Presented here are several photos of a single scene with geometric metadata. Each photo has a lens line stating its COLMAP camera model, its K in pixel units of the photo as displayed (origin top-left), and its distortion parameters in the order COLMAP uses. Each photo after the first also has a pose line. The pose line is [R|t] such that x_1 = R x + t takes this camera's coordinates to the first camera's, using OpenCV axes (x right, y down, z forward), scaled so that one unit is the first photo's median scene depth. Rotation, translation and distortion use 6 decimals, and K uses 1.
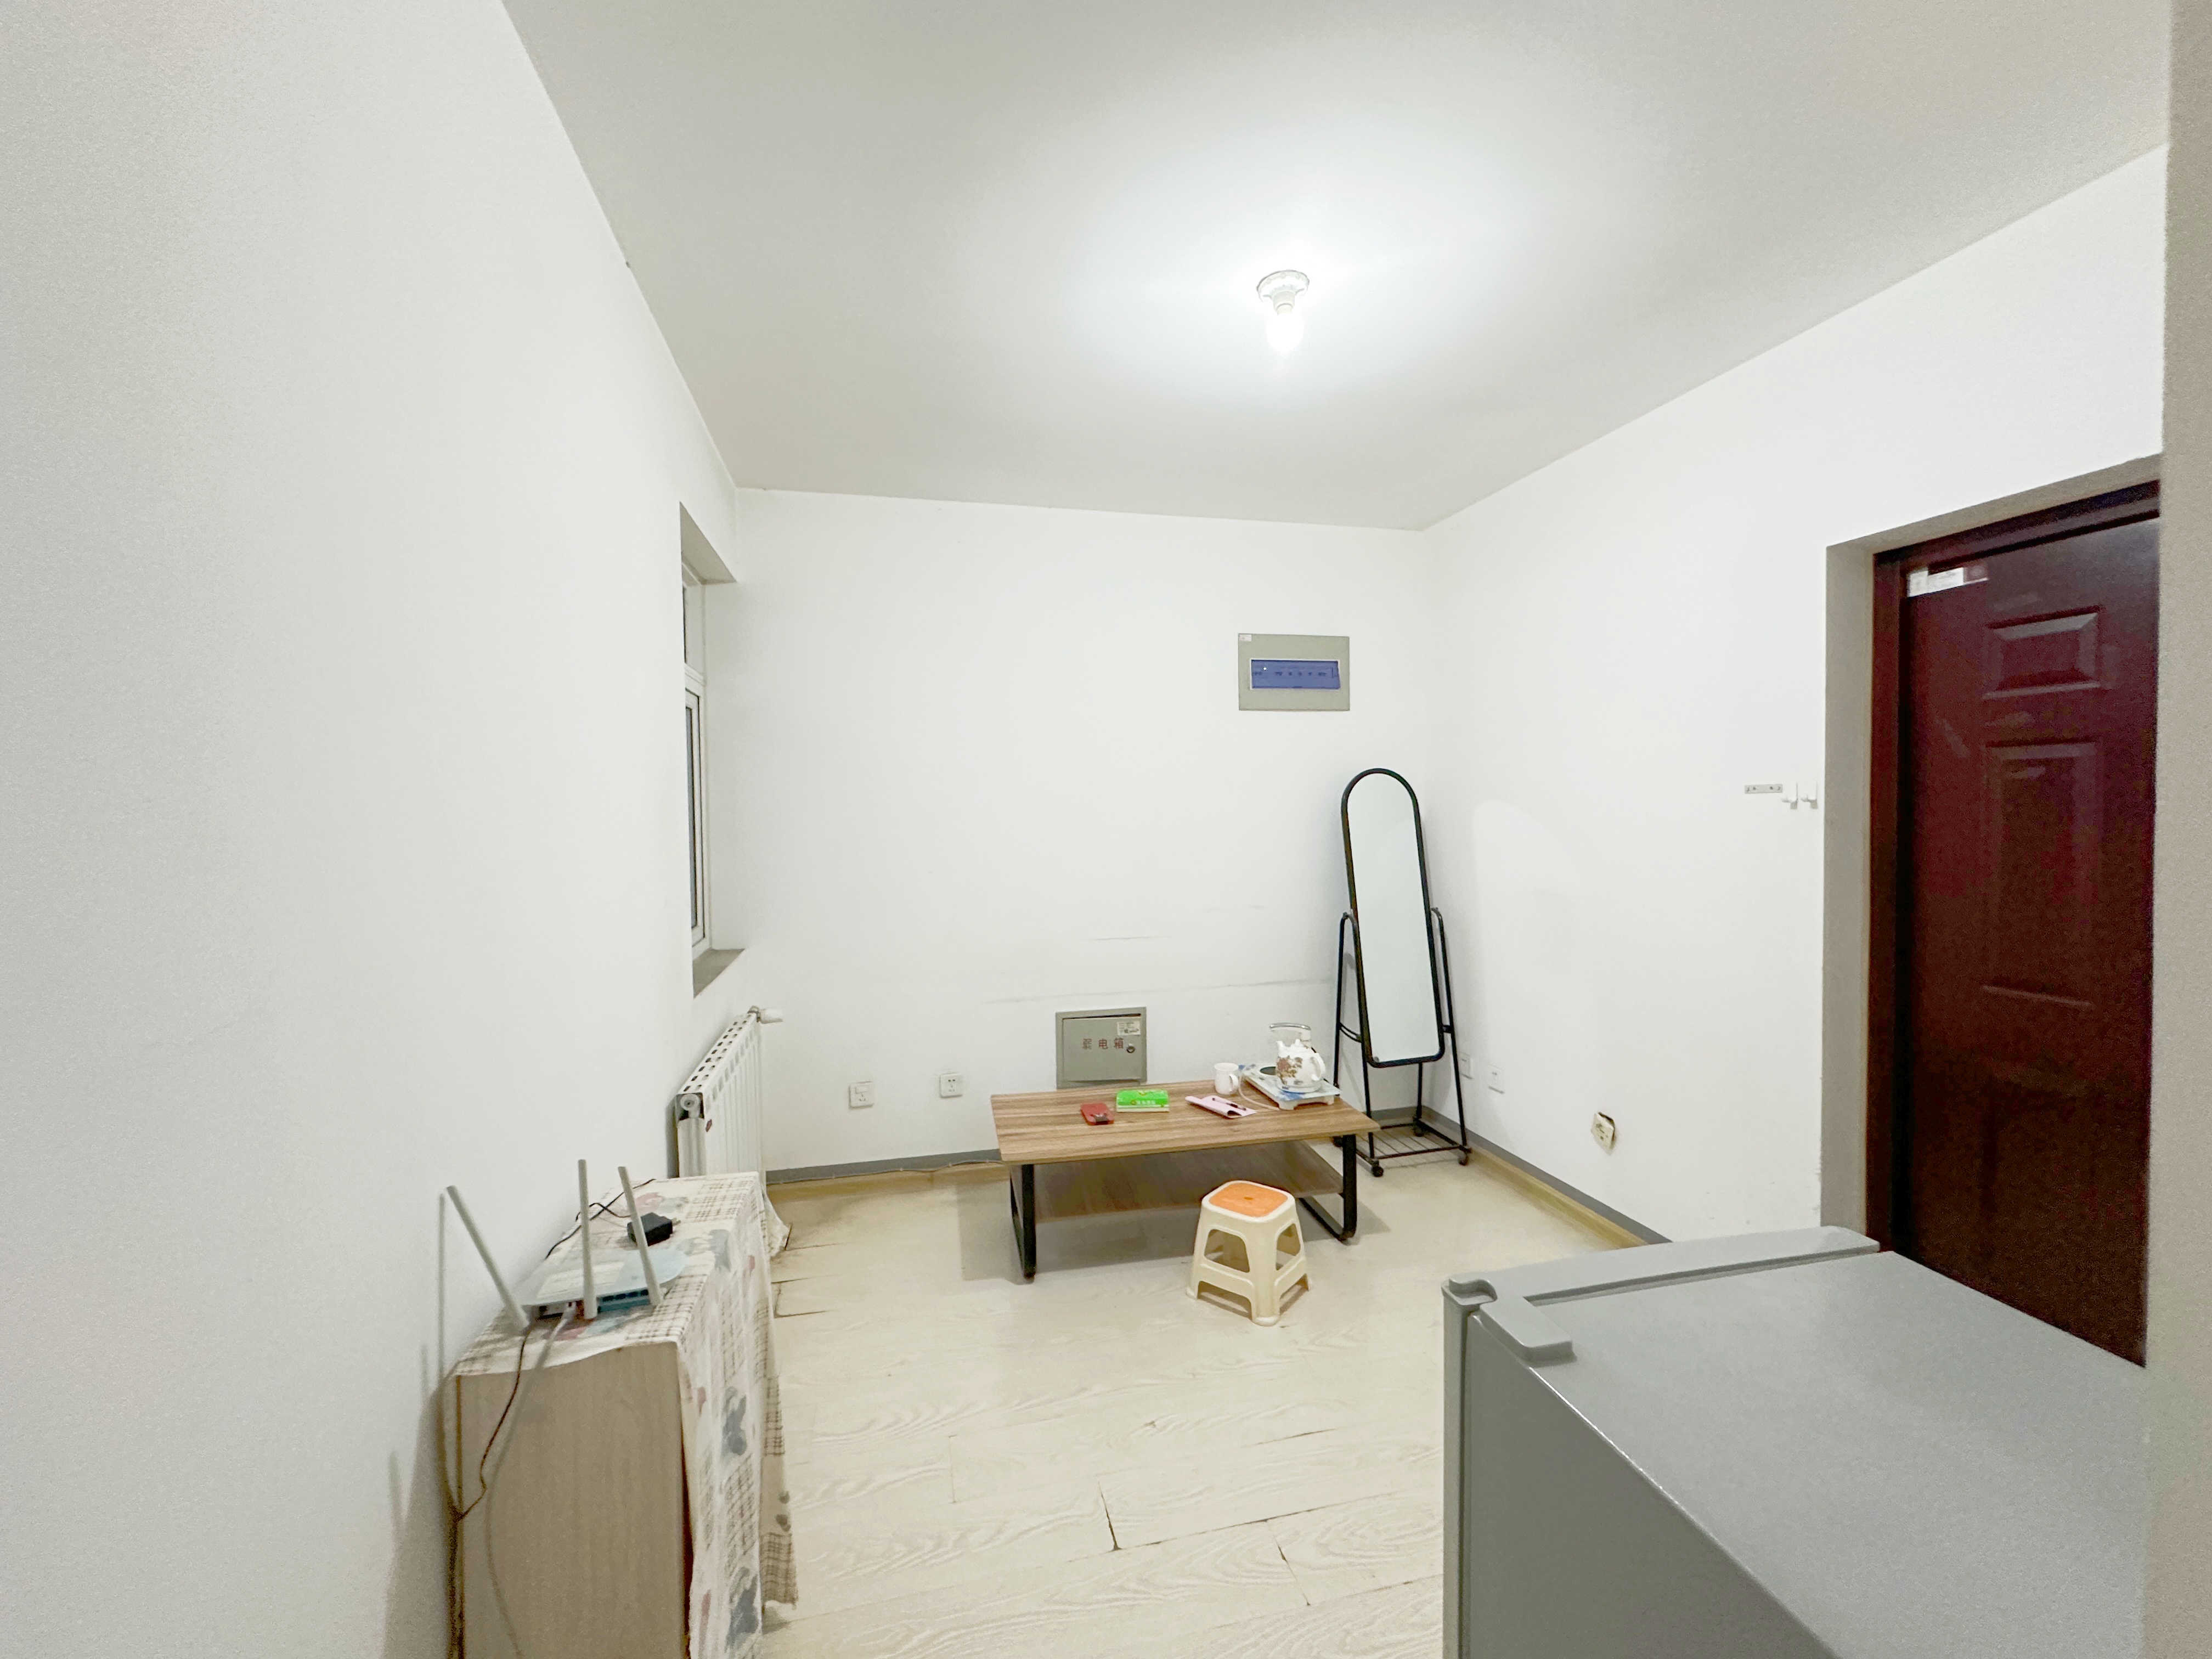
lens RADIAL K [[873.7, 0, 1099.8], [0, 873.7, 829.3], [0, 0, 1]] dist [-0.000904, -0.000222]
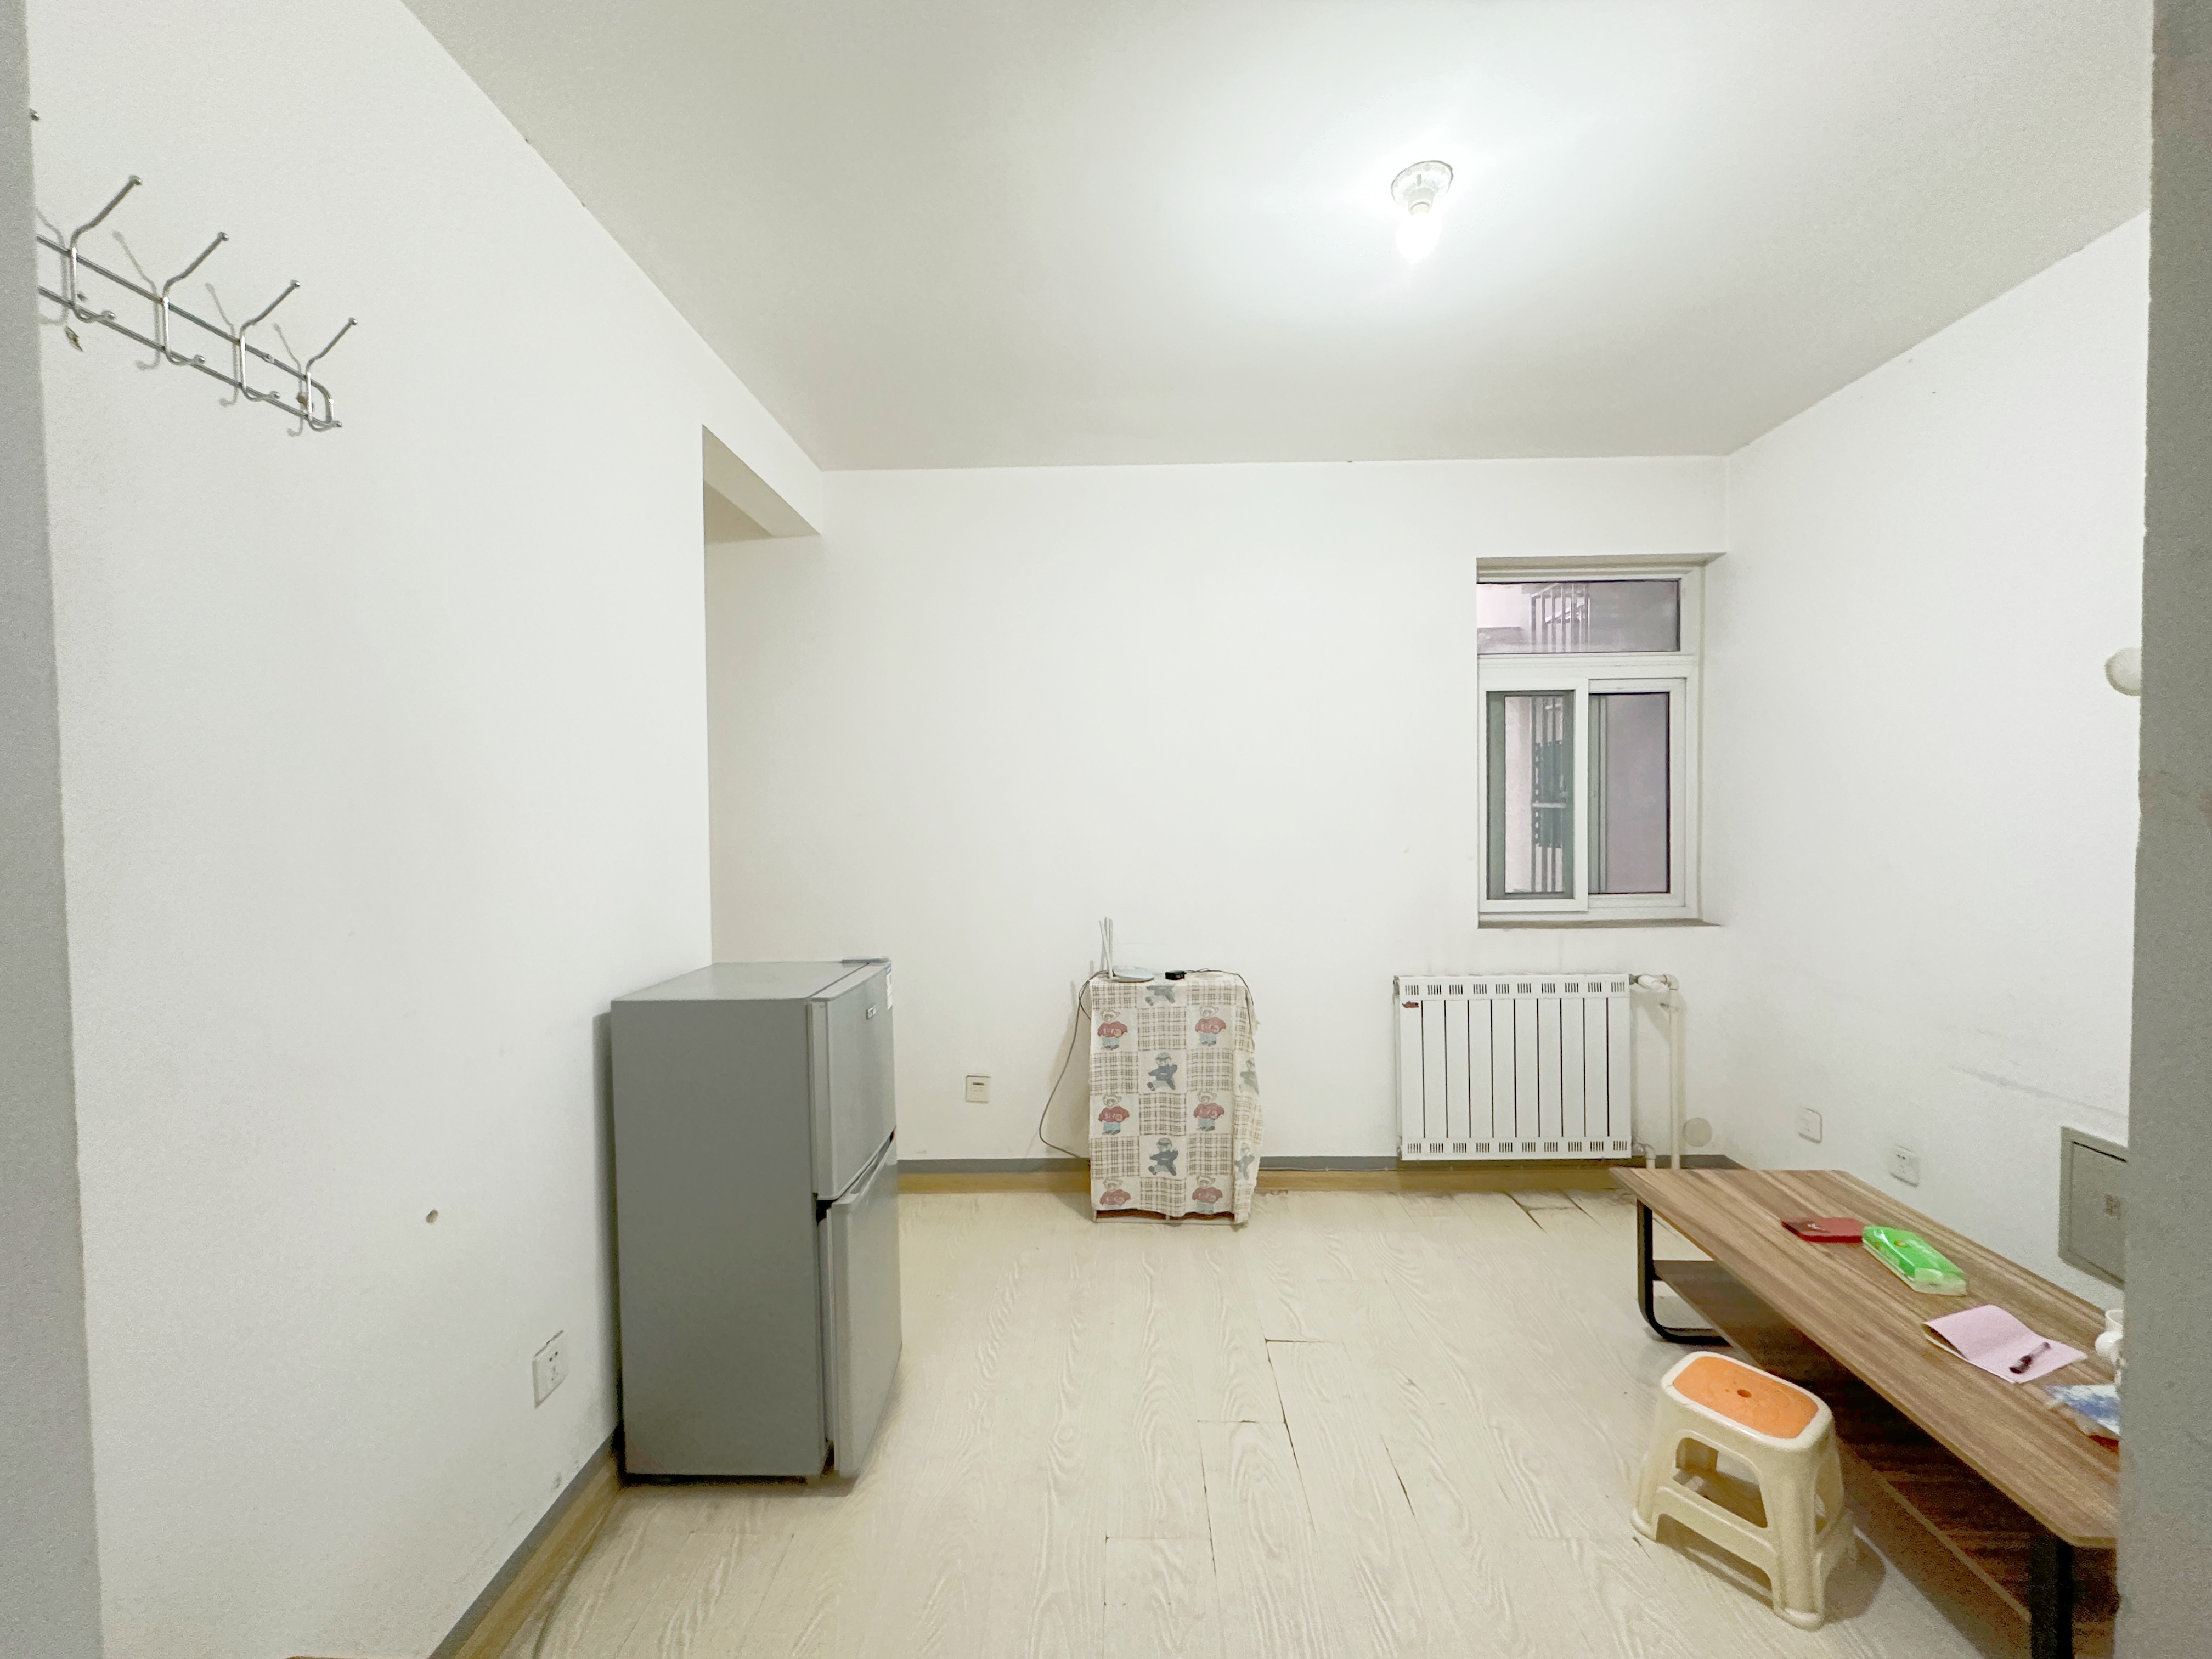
lens RADIAL K [[873.7, 0, 1099.8], [0, 873.7, 829.3], [0, 0, 1]] dist [-0.000904, -0.000222]
pose [[-0.227366, 0.037068, -0.973104, 1.008359], [-0.008042, 0.999170, 0.039940, -0.007746], [0.973776, 0.016907, -0.226879, 0.783594]]
